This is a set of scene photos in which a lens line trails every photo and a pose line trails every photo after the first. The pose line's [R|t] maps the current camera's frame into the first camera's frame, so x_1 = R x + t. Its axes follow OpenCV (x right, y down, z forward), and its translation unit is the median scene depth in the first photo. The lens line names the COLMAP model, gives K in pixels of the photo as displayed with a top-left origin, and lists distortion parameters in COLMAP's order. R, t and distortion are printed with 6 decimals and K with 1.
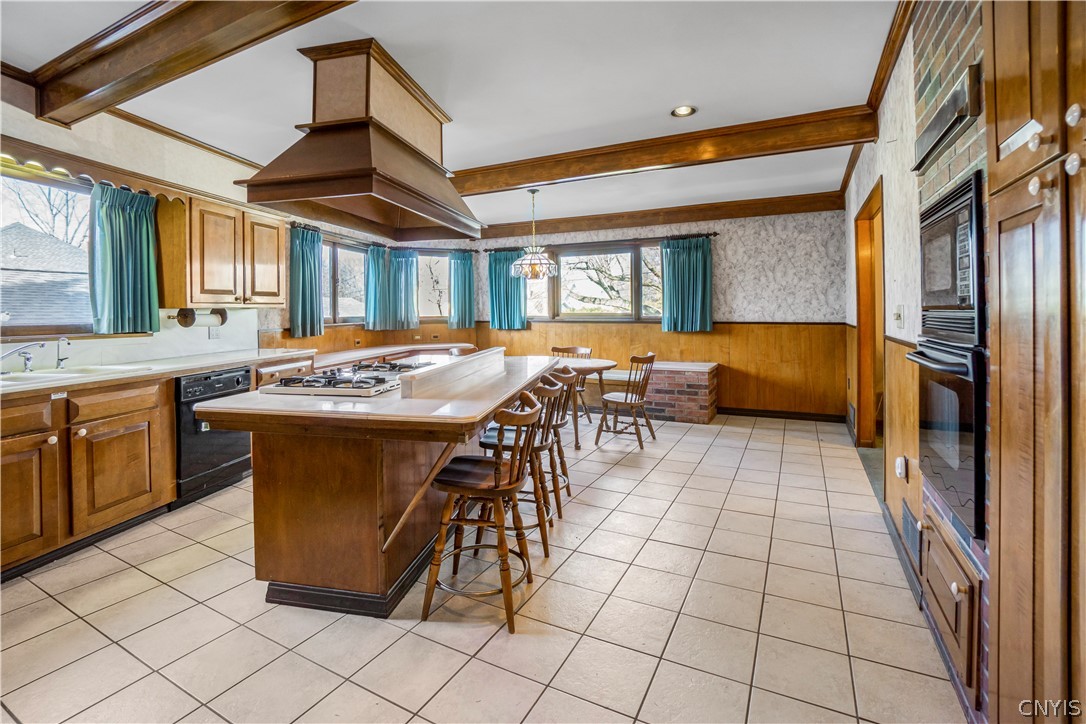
lens RADIAL K [[500.2, 0, 540.9], [0, 500.2, 310.9], [0, 0, 1]] dist [-0.058250, 0.018826]
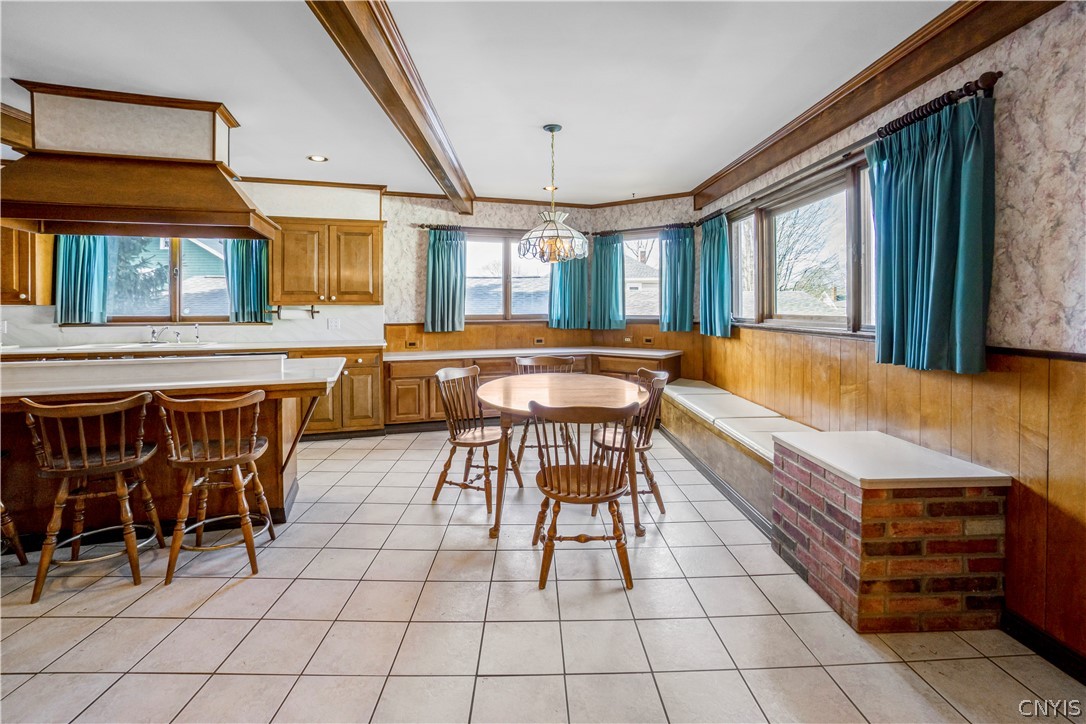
lens RADIAL K [[500.2, 0, 540.9], [0, 500.2, 310.9], [0, 0, 1]] dist [-0.058250, 0.018826]
pose [[0.475723, 0.013166, -0.879497, 0.486391], [-0.003101, 0.999907, 0.013292, -0.005748], [0.879590, -0.003596, 0.475719, 0.585095]]
